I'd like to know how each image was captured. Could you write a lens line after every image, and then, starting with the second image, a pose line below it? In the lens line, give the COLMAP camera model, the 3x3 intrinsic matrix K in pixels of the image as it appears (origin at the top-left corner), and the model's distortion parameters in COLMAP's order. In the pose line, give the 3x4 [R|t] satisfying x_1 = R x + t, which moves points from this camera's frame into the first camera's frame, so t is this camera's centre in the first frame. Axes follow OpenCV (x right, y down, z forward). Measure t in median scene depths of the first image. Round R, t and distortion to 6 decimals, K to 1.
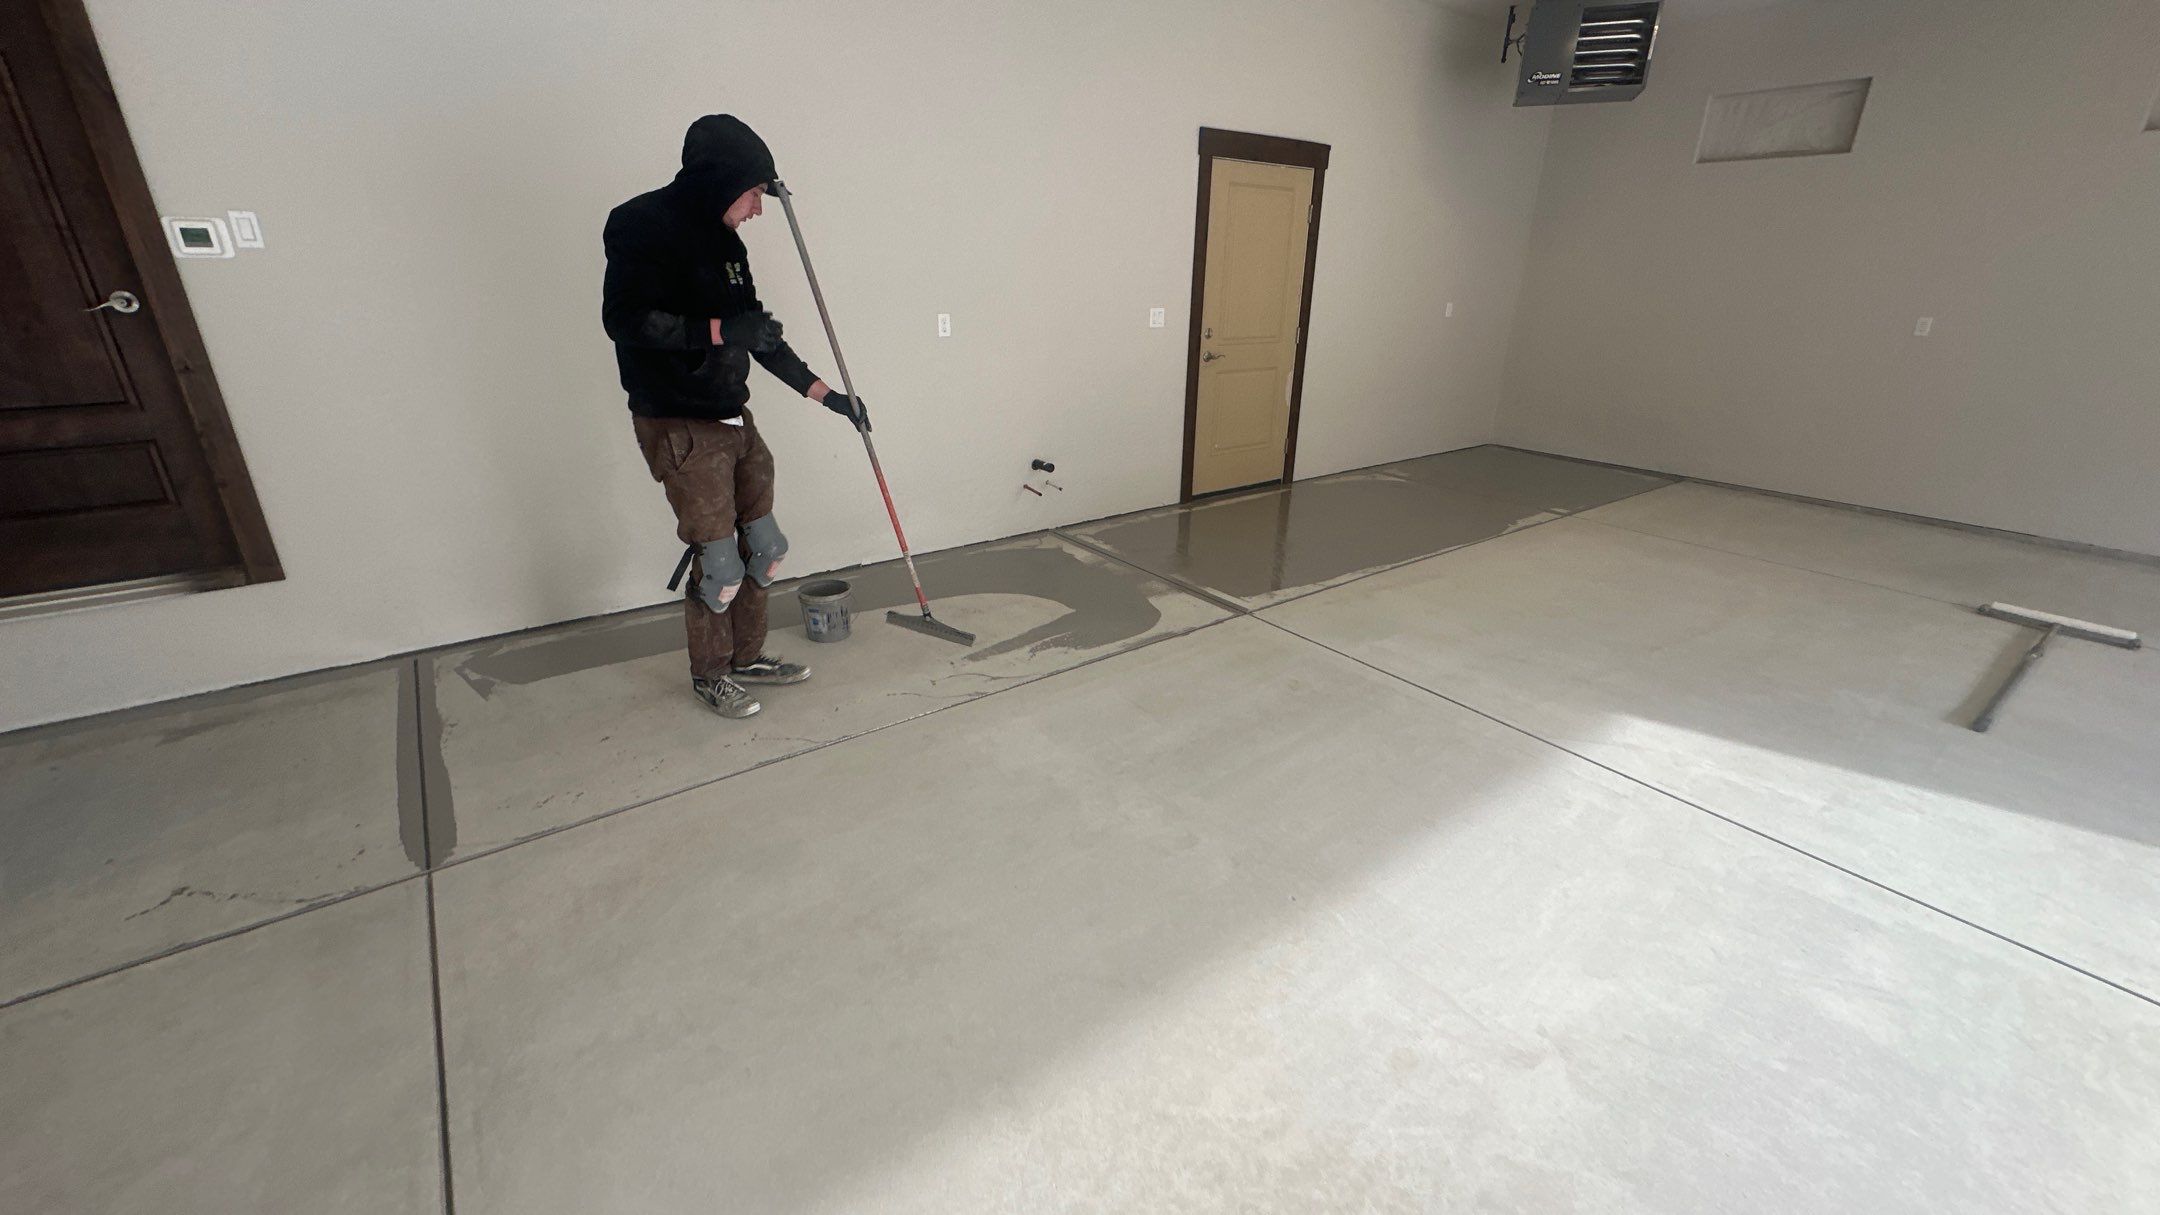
lens RADIAL K [[858.1, 0, 1080.2], [0, 858.1, 602.2], [0, 0, 1]] dist [-0.002070, 0.000651]
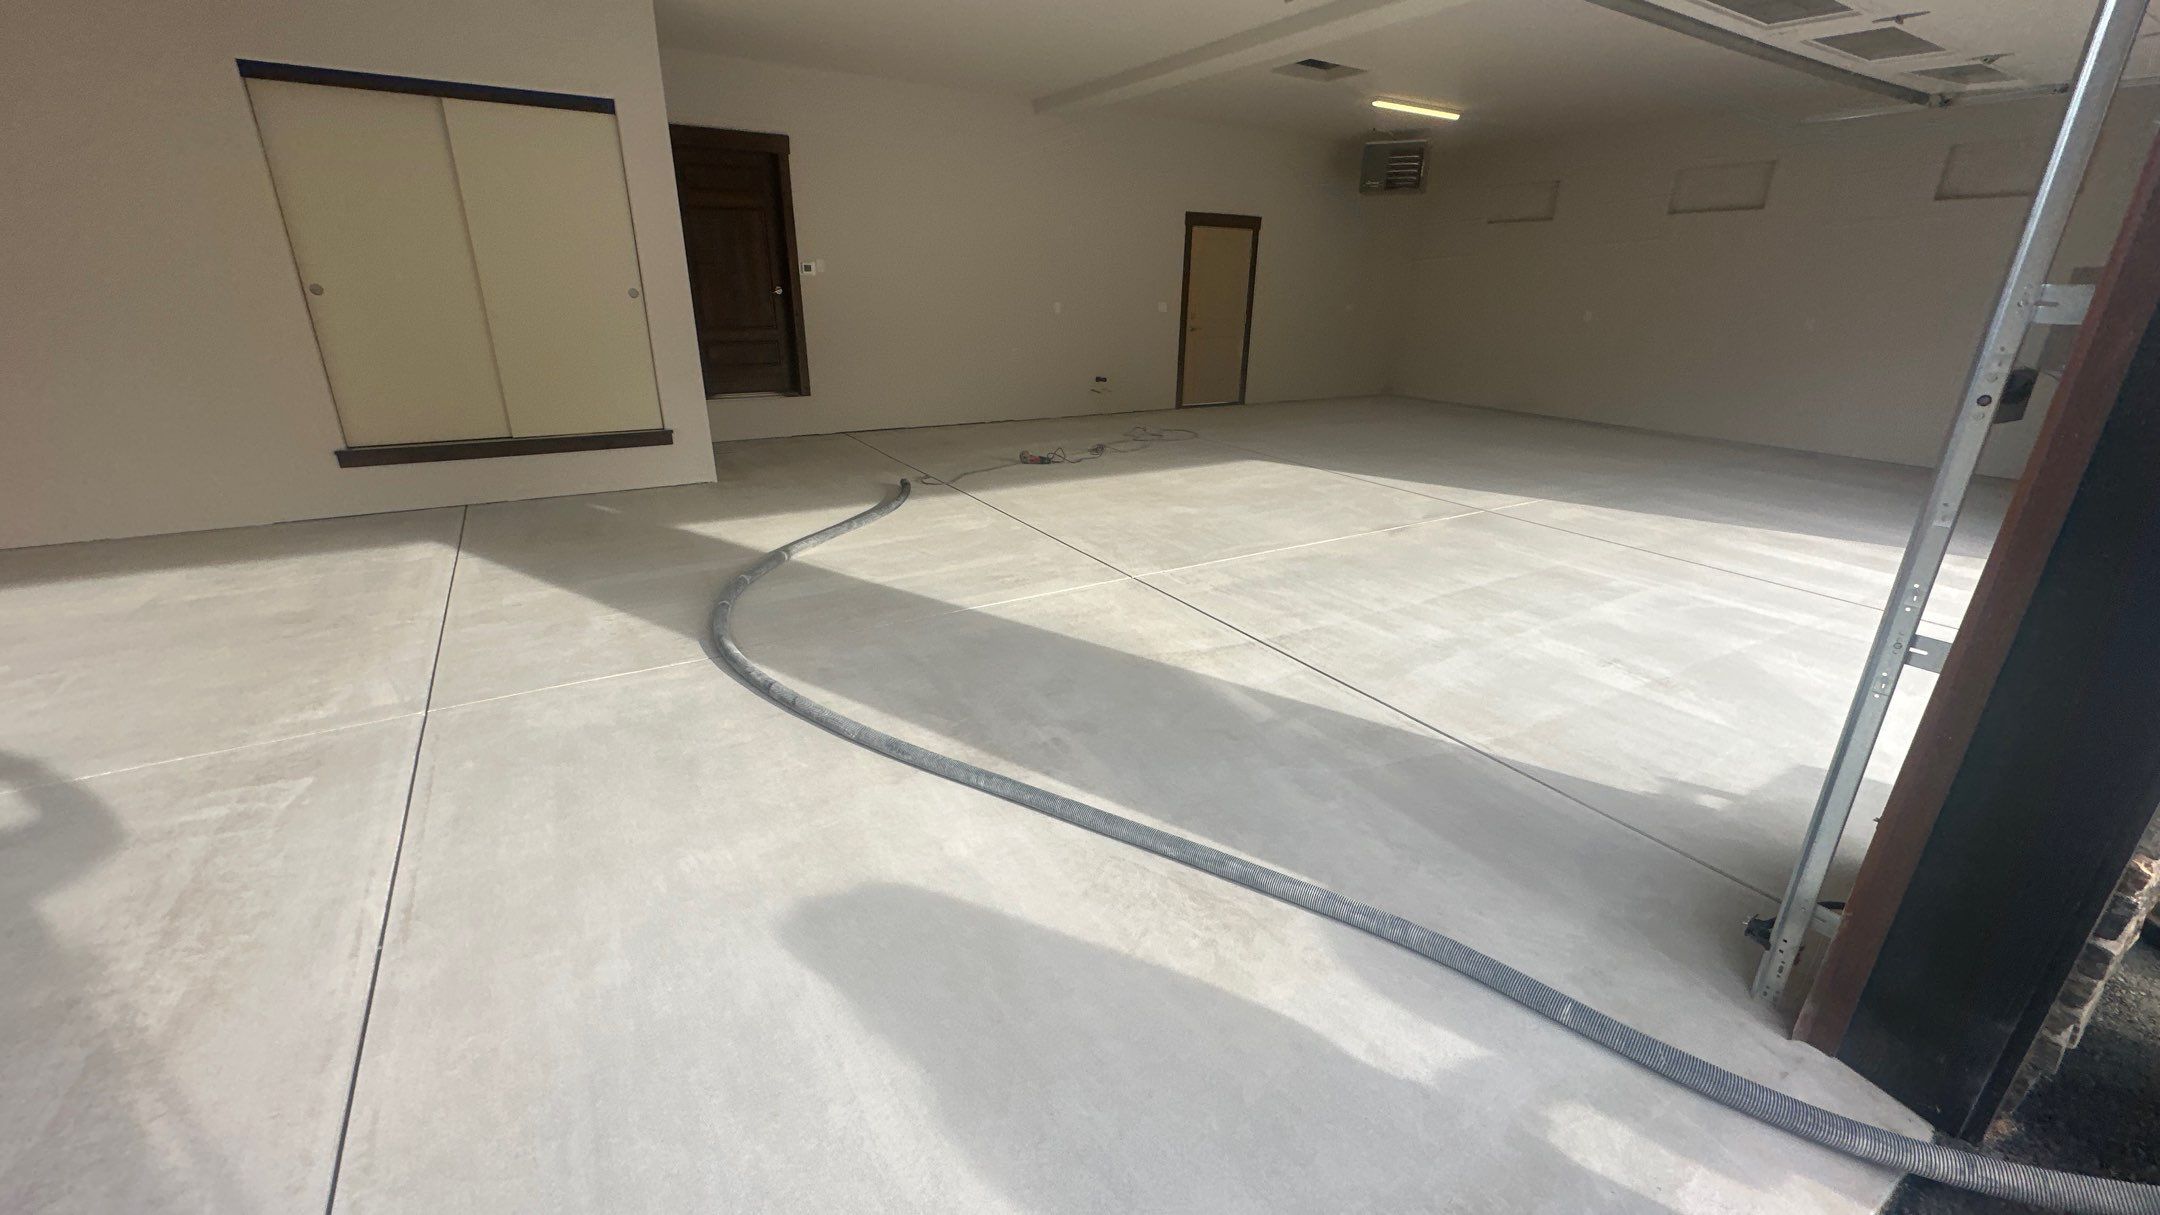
lens RADIAL K [[858.1, 0, 1080.2], [0, 858.1, 602.2], [0, 0, 1]] dist [-0.002070, 0.000651]
pose [[0.996404, 0.034401, -0.077428, 0.075723], [-0.035733, 0.999235, -0.015882, 0.369850], [0.076822, 0.018592, 0.996871, -0.930198]]
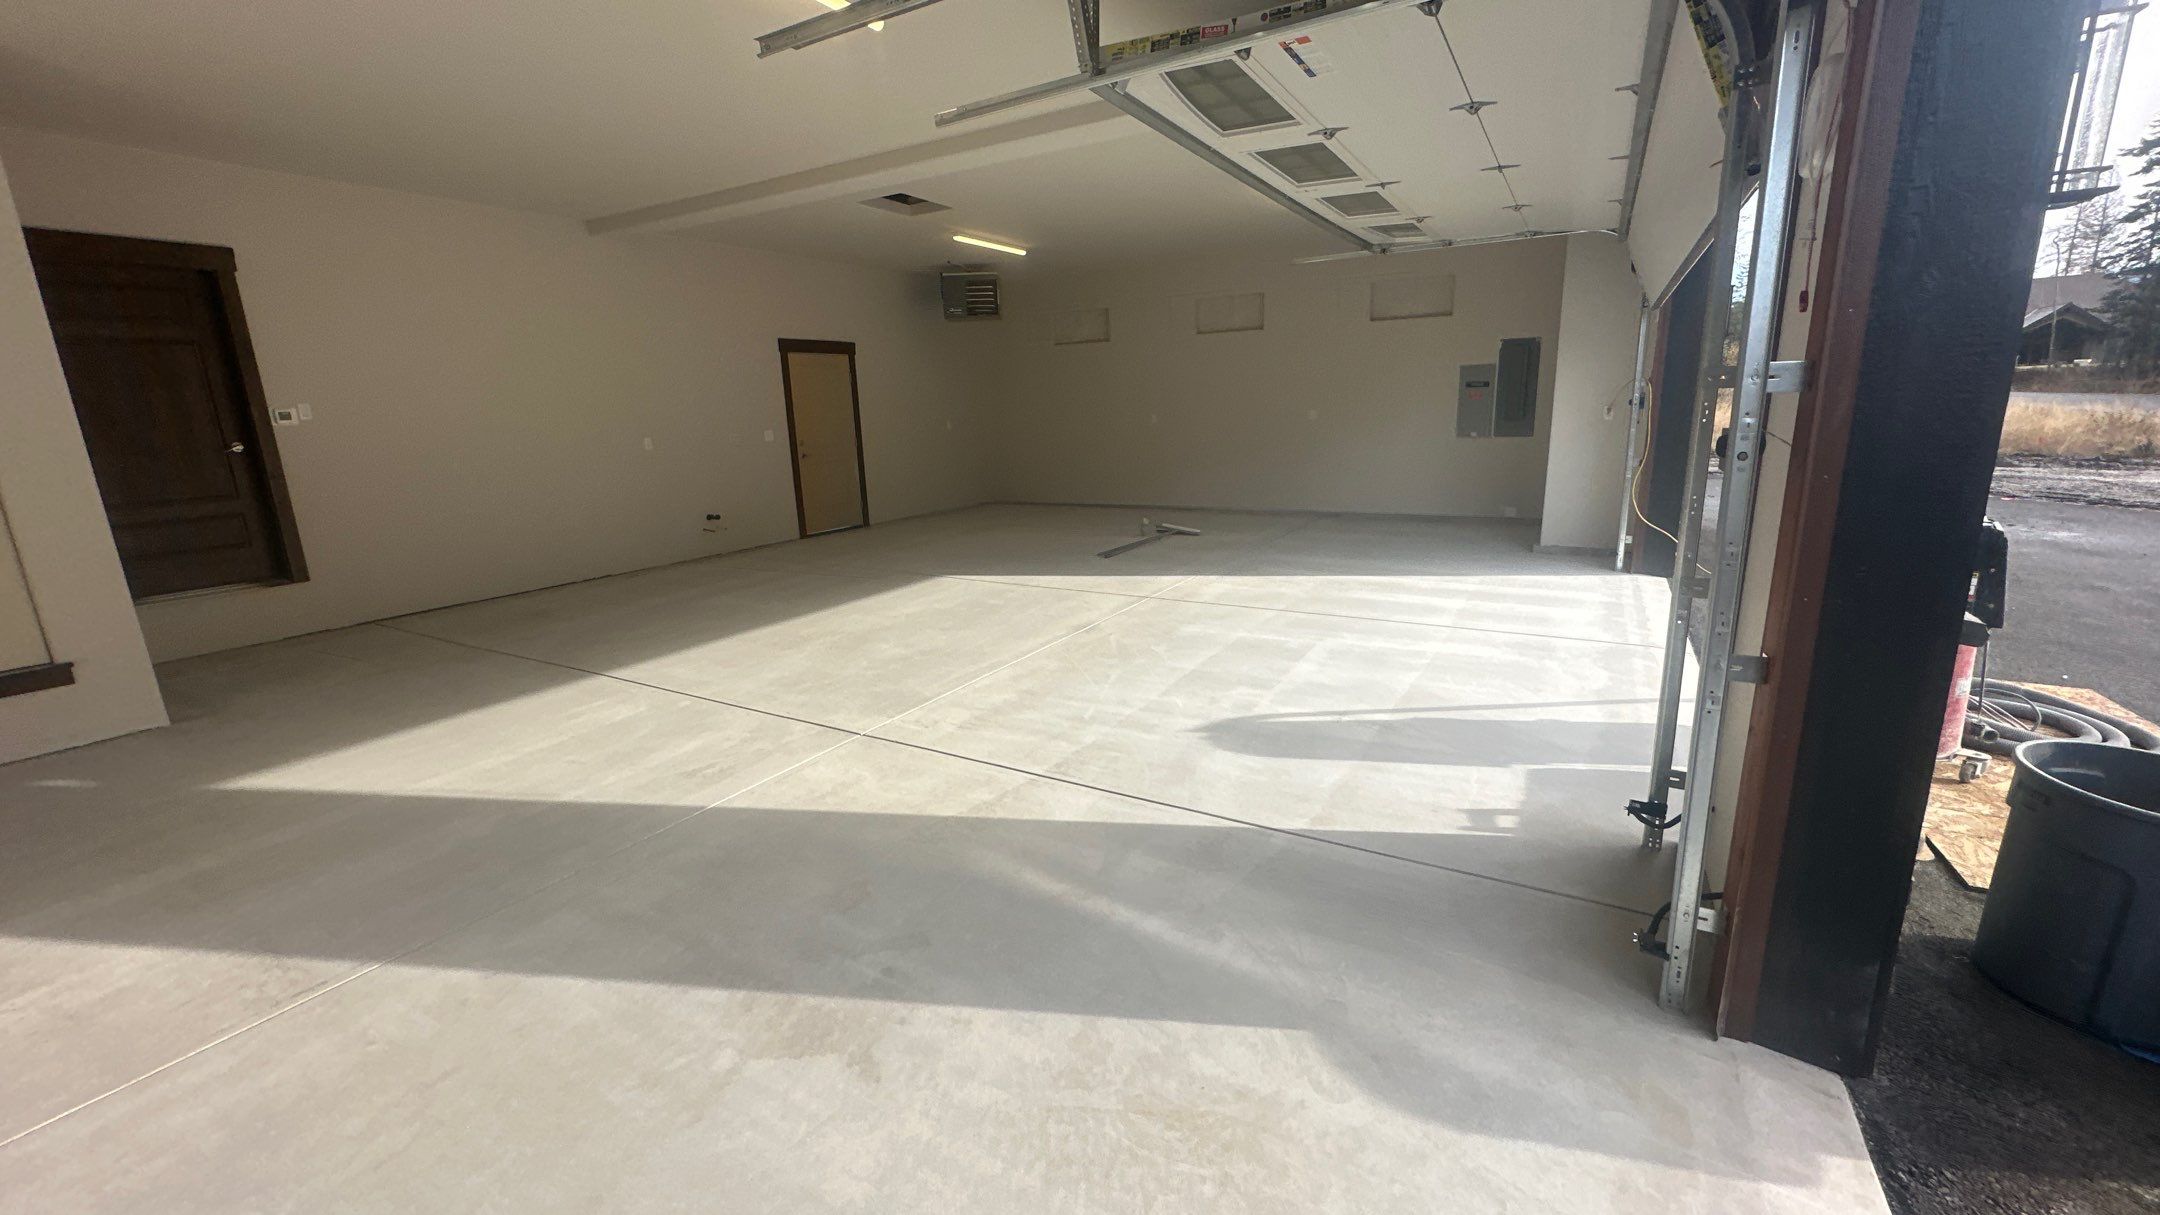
lens RADIAL K [[858.1, 0, 1080.2], [0, 858.1, 602.2], [0, 0, 1]] dist [-0.002070, 0.000651]
pose [[0.918897, -0.130038, 0.372450, -0.027522], [0.183645, 0.976578, -0.112119, 0.335716], [-0.349146, 0.171424, 0.921255, -0.840620]]
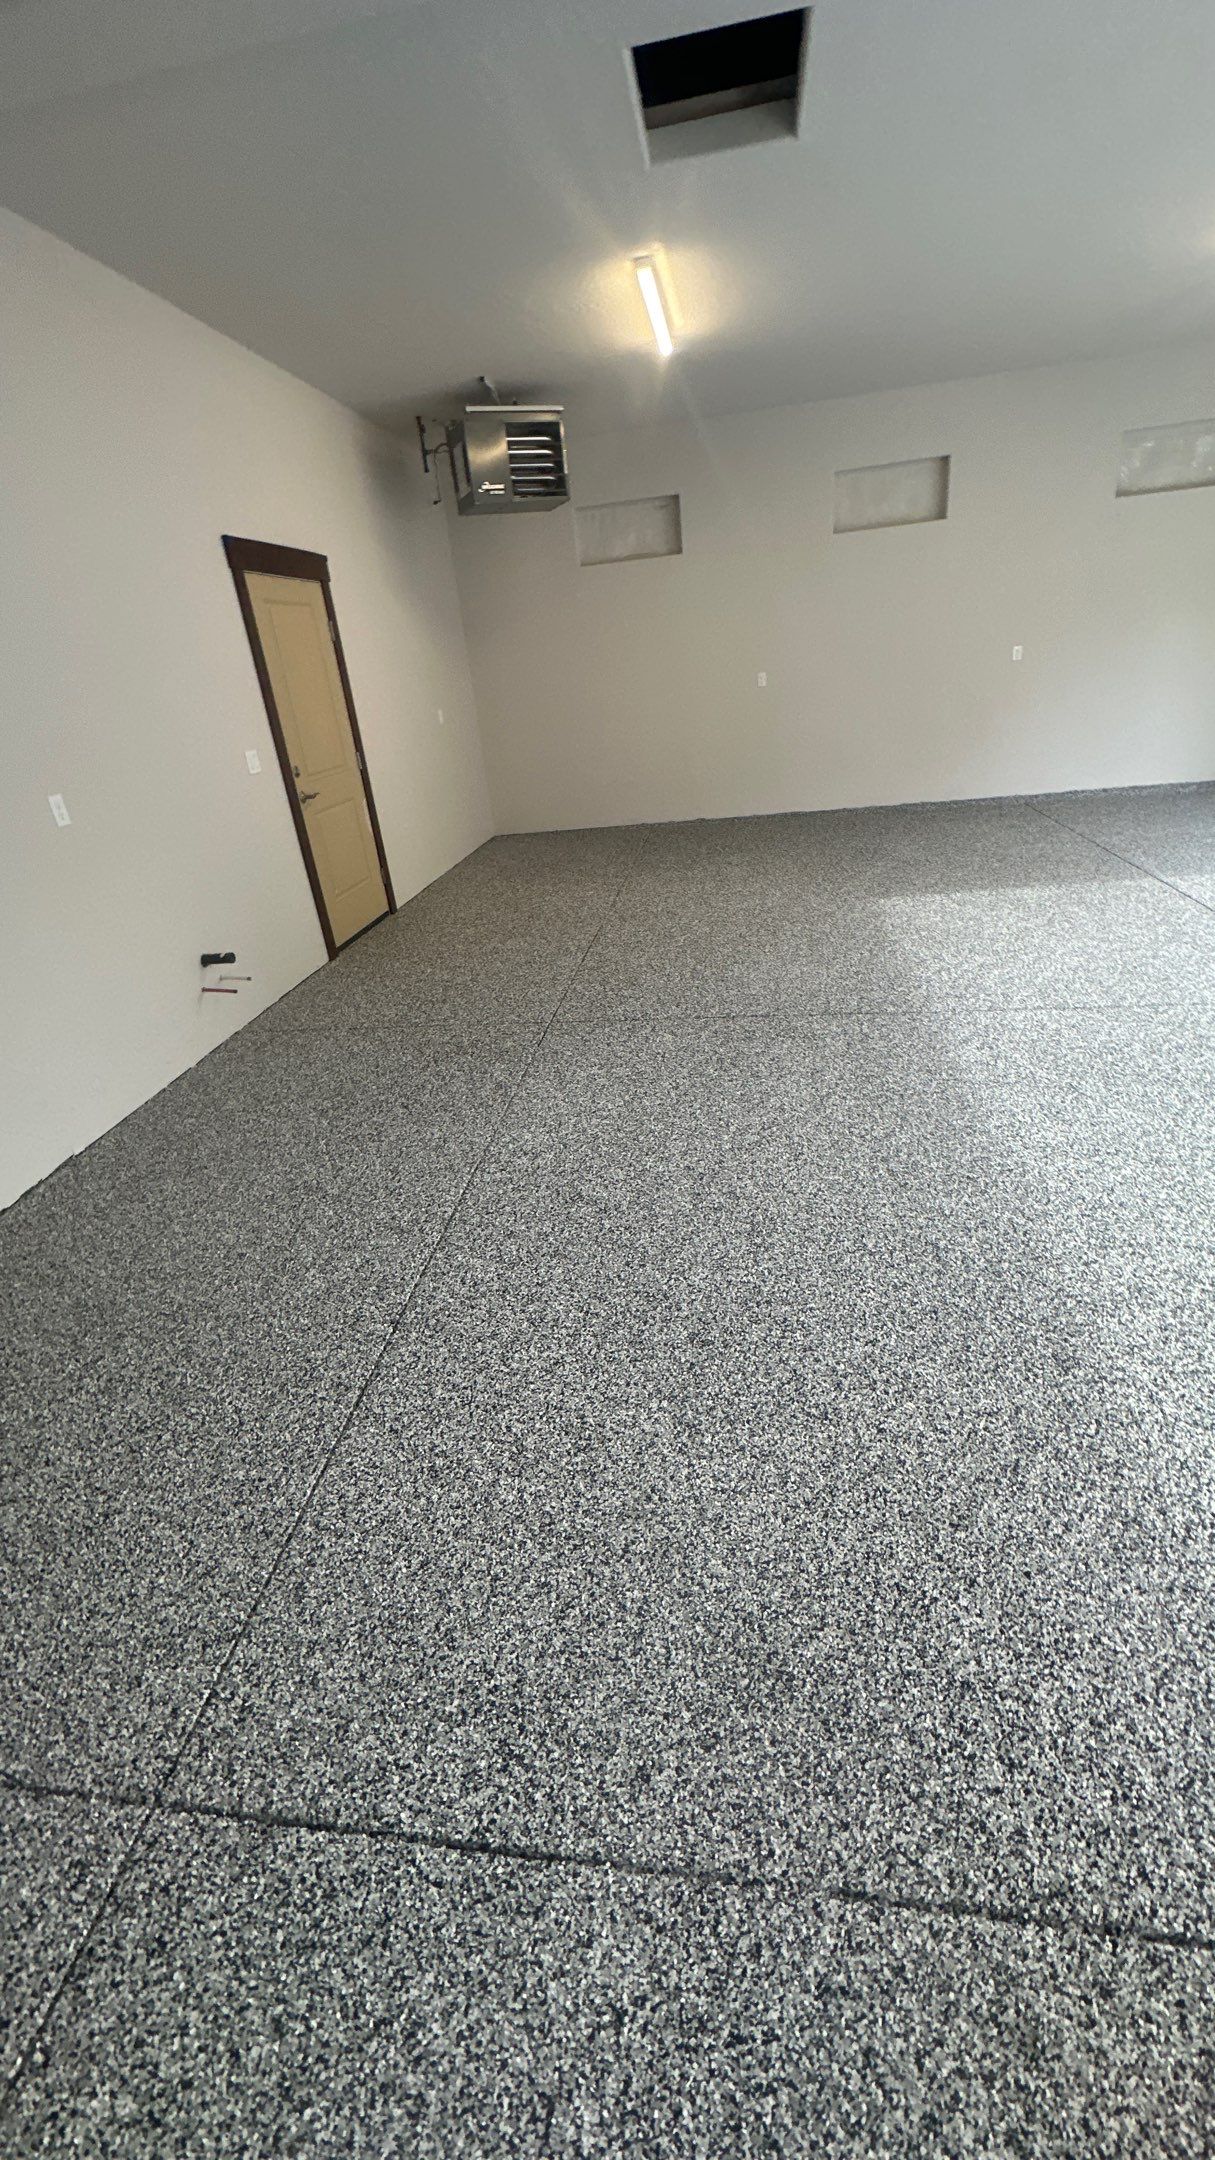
lens RADIAL K [[858.1, 0, 609.3], [0, 858.1, 1080.1], [0, 0, 1]] dist [-0.002070, 0.000651]
pose [[0.701244, -0.385183, 0.599908, -0.298397], [0.354345, 0.918492, 0.175536, -0.058954], [-0.618625, 0.089480, 0.780575, 0.124698]]
